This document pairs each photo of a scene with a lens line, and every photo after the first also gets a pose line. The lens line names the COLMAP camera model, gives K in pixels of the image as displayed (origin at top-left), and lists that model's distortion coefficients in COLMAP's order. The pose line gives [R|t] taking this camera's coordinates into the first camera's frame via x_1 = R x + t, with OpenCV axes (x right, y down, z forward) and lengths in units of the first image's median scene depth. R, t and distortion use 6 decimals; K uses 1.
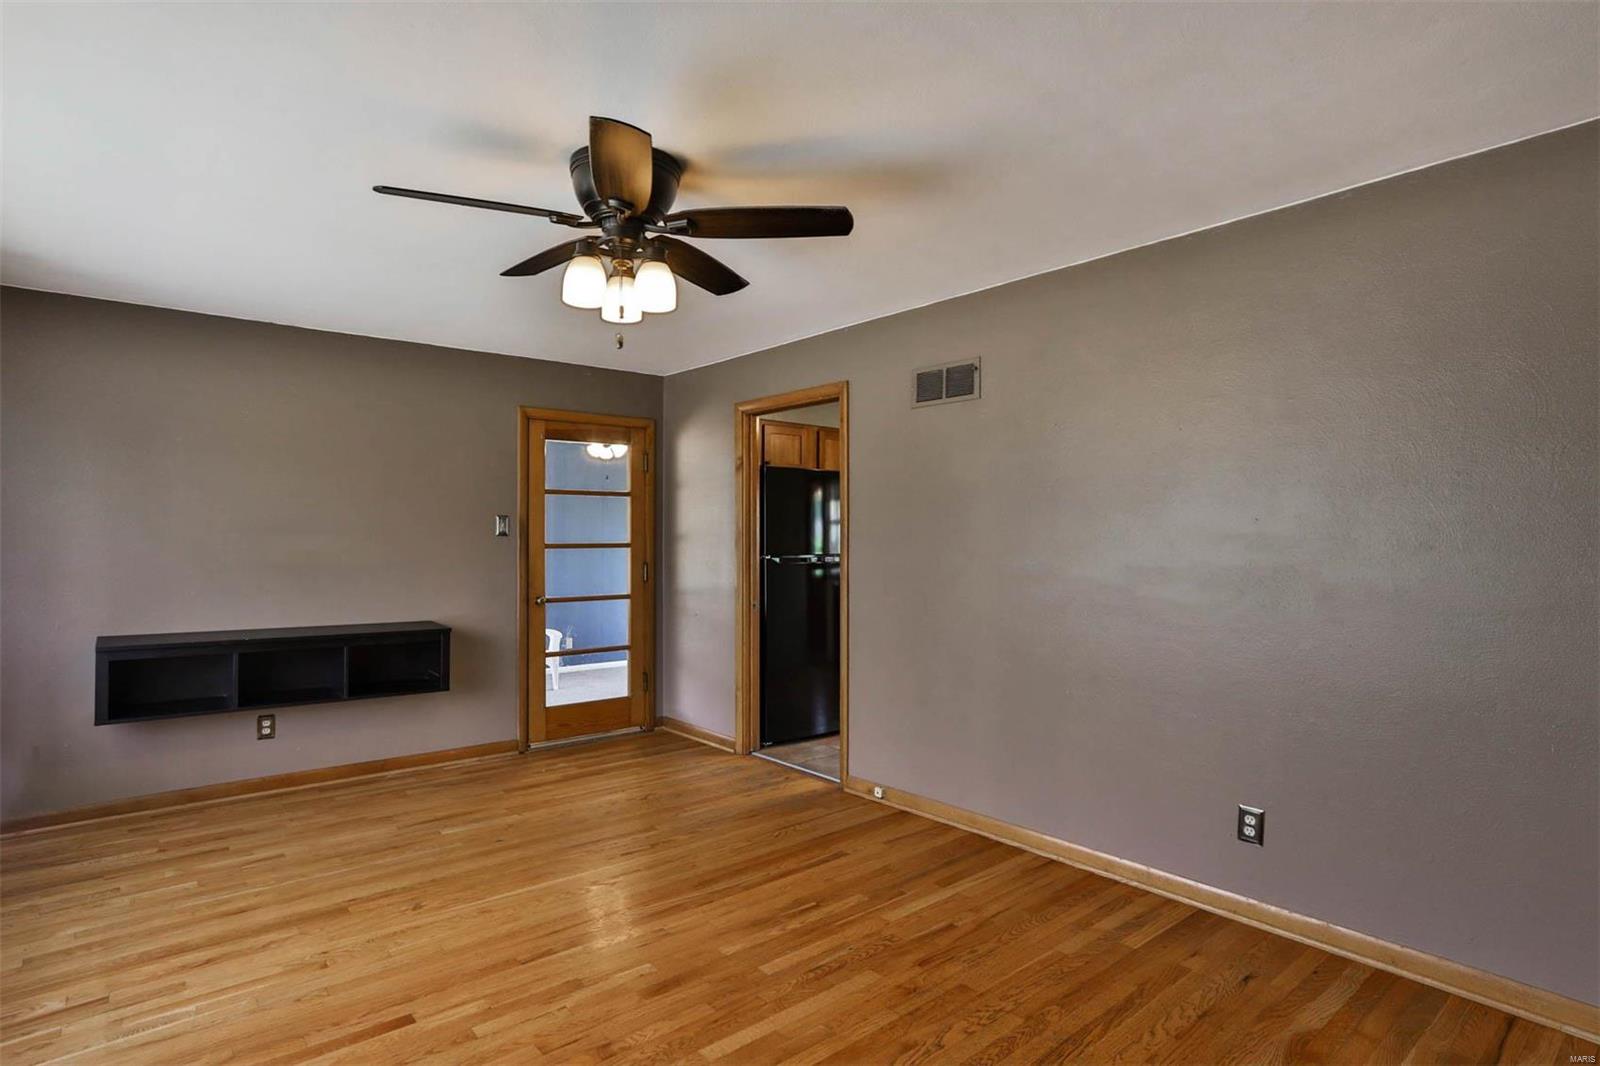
lens RADIAL K [[823.9, 0, 773.0], [0, 823.9, 531.7], [0, 0, 1]] dist [-0.057719, 0.035627]
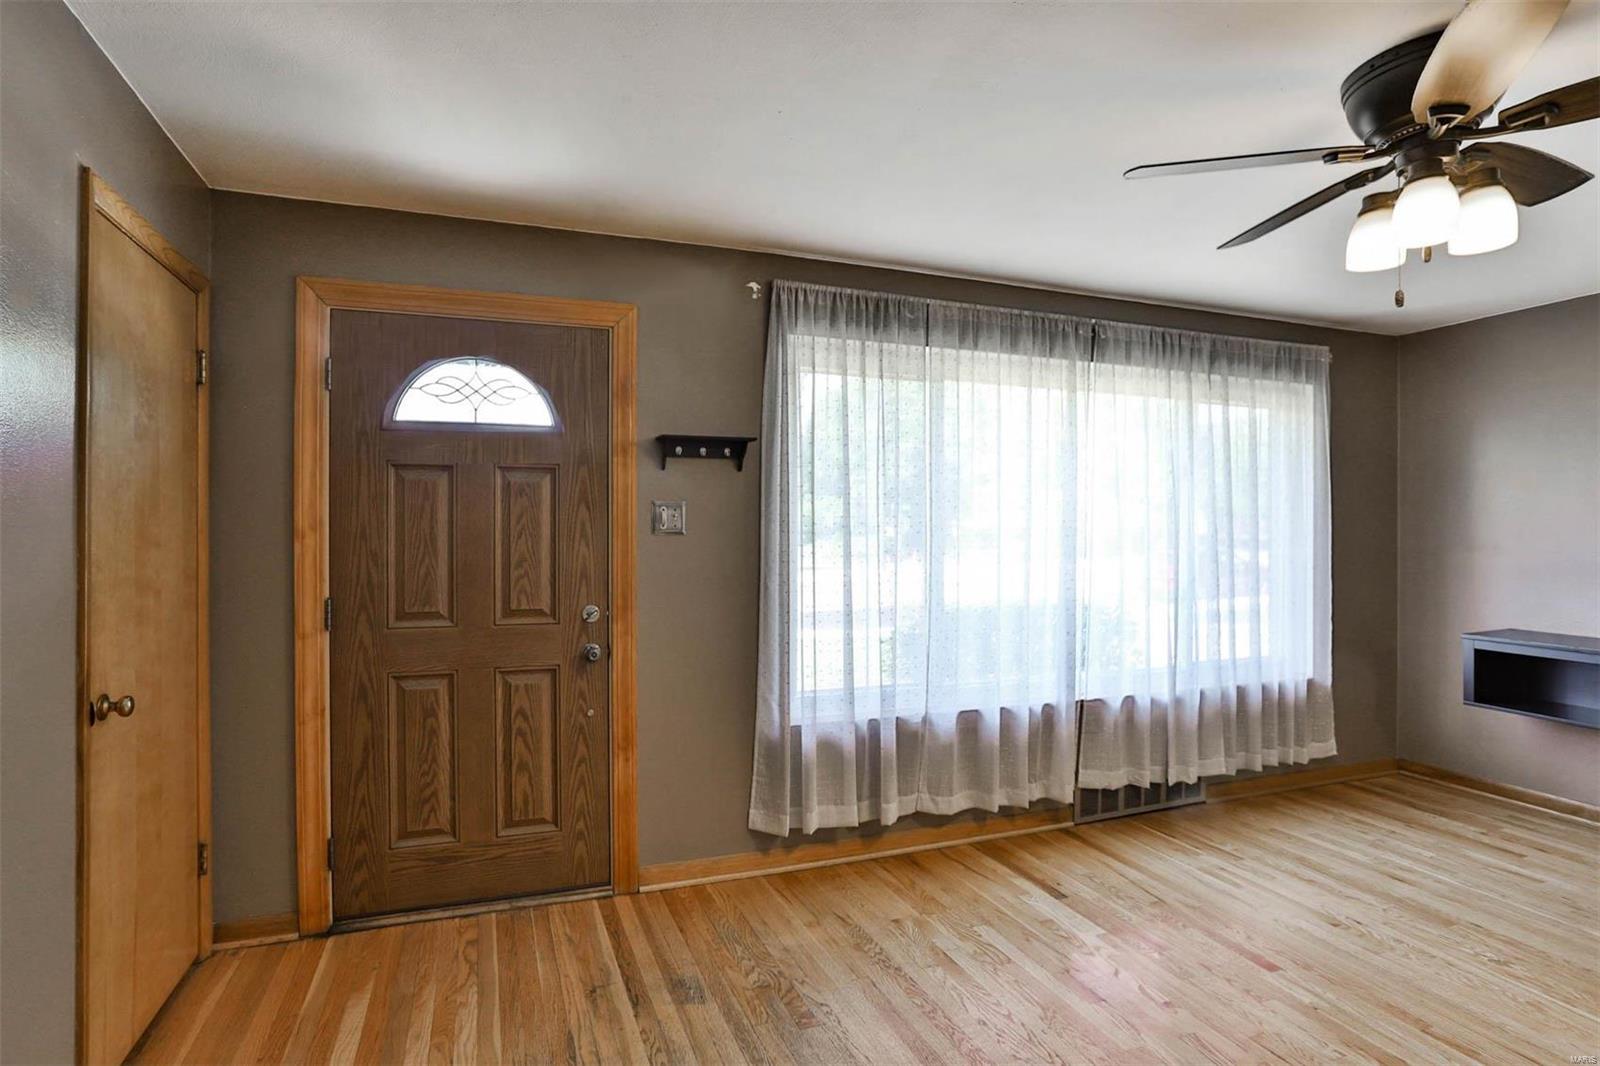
lens RADIAL K [[823.9, 0, 773.0], [0, 823.9, 531.7], [0, 0, 1]] dist [-0.057719, 0.035627]
pose [[-0.330980, -0.003296, -0.943632, 0.529991], [0.003971, 0.999980, -0.004886, 0.001958], [0.943630, -0.005364, -0.330960, 0.458588]]
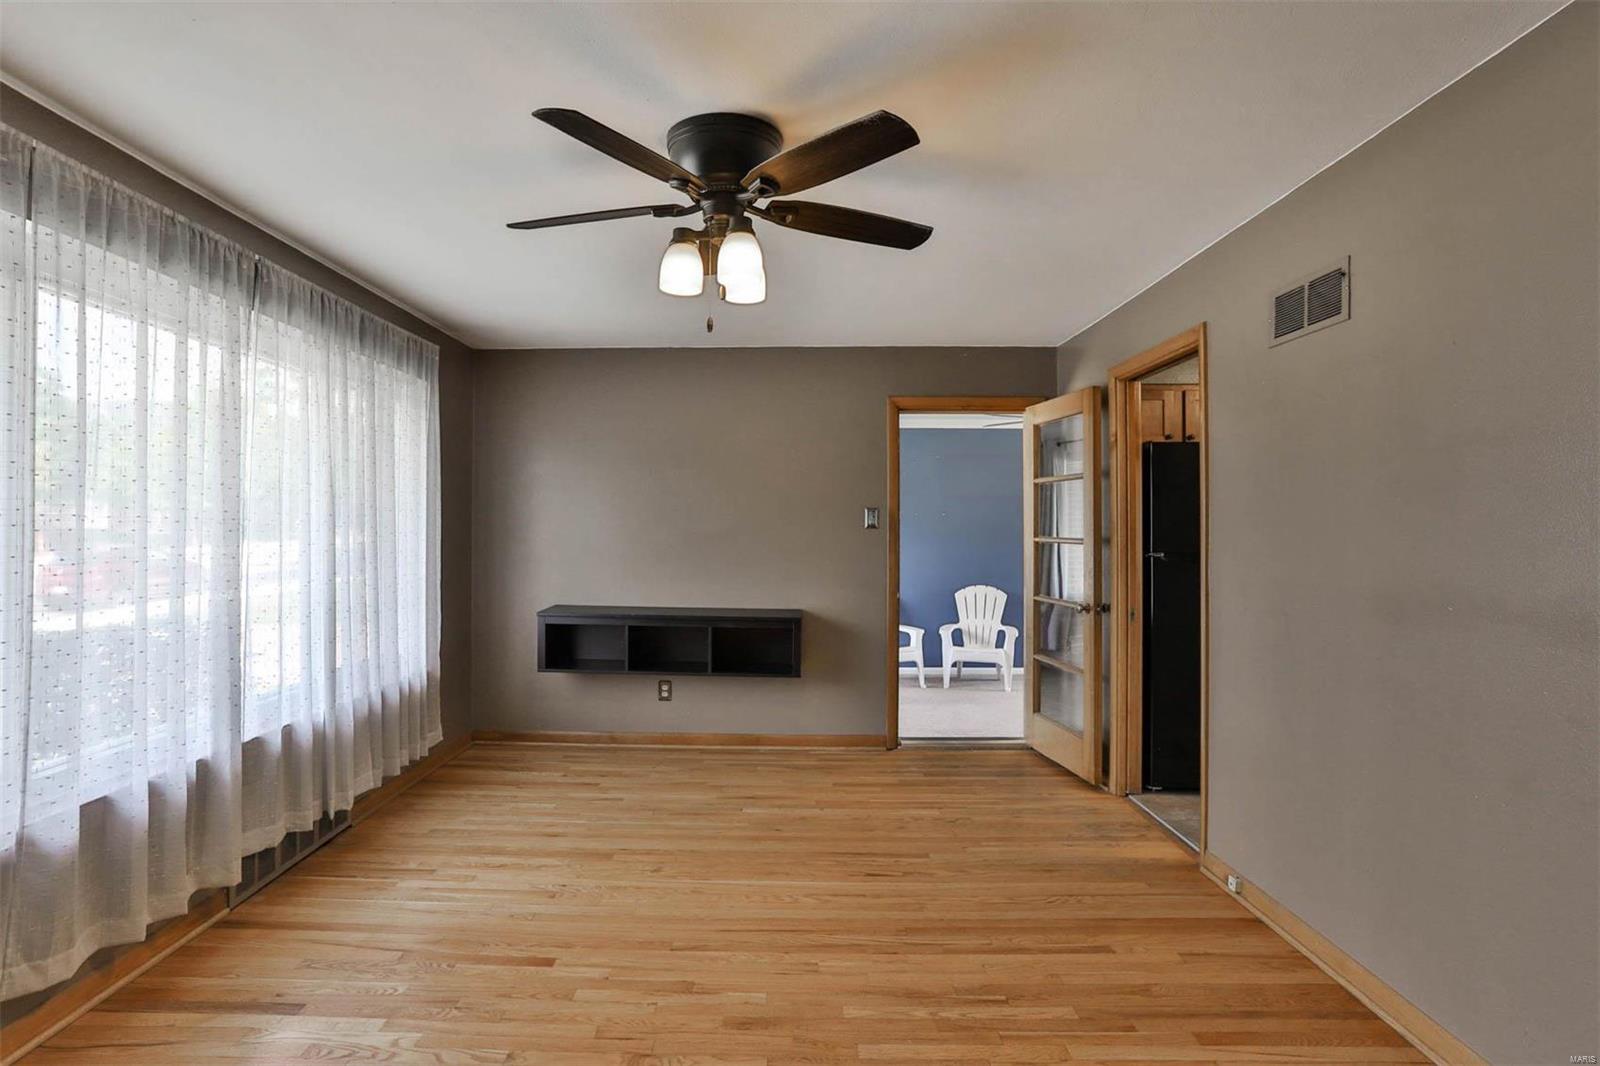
lens RADIAL K [[831.5, 0, 771.9], [0, 831.5, 519.0], [0, 0, 1]] dist [-0.064490, 0.038603]
pose [[0.759168, -0.006694, -0.650860, 0.331759], [0.003117, 0.999973, -0.006649, -0.000401], [0.650887, 0.003019, 0.759169, 0.216308]]
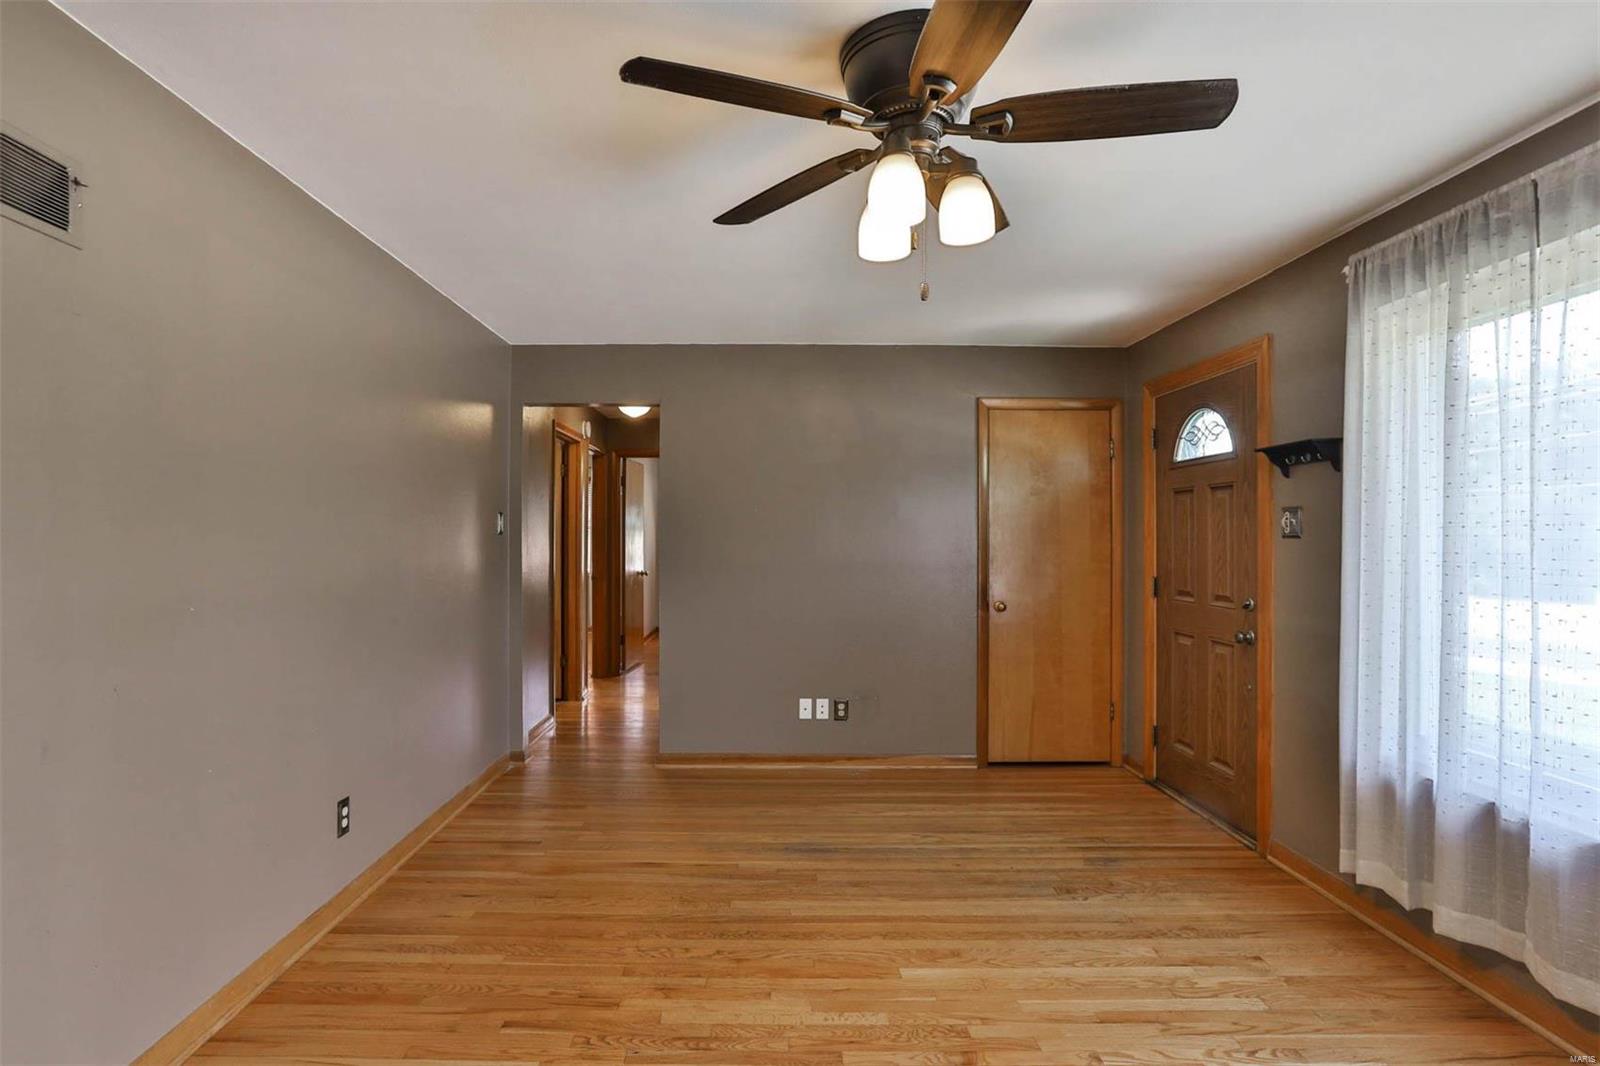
lens RADIAL K [[831.5, 0, 771.9], [0, 831.5, 519.0], [0, 0, 1]] dist [-0.064490, 0.038603]
pose [[-0.779845, 0.011183, 0.625873, -0.388809], [-0.003989, 0.999731, -0.022834, 0.002321], [-0.625960, -0.020304, -0.779591, 1.163060]]
